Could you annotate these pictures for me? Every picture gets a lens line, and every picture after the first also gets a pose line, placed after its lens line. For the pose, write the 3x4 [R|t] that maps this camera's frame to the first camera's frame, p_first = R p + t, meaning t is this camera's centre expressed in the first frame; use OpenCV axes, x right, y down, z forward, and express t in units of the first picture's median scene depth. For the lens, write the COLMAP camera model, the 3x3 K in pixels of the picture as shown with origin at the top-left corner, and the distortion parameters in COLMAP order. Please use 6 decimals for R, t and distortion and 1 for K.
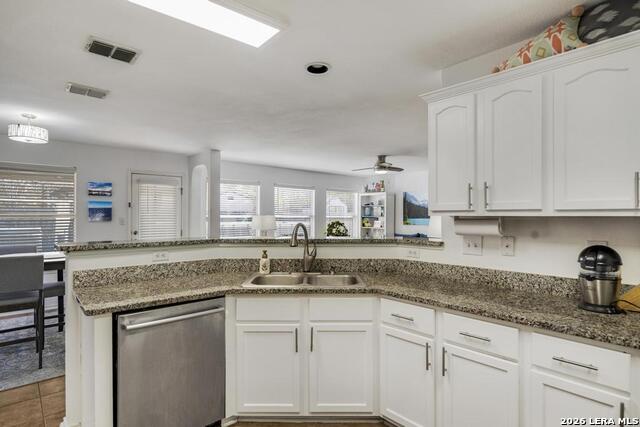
lens RADIAL K [[343.2, 0, 324.2], [0, 343.2, 214.0], [0, 0, 1]] dist [0.001730, 0.003283]
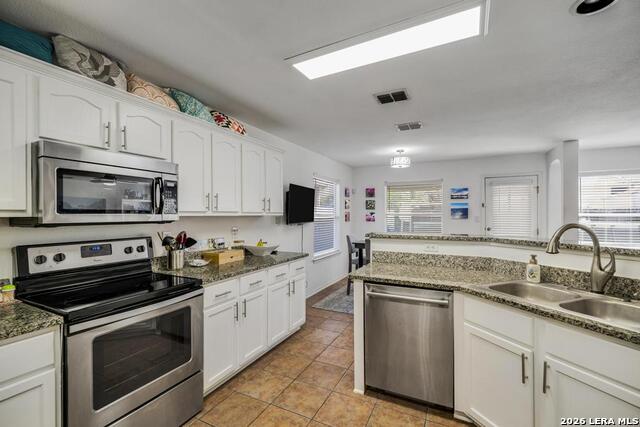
lens RADIAL K [[289.9, 0, 318.2], [0, 289.9, 214.0], [0, 0, 1]] dist [-0.008101, 0.001581]
pose [[0.330623, -0.004074, -0.943754, 0.324971], [0.007310, 0.999972, -0.001755, 0.002618], [0.943734, -0.006319, 0.330644, 0.263125]]
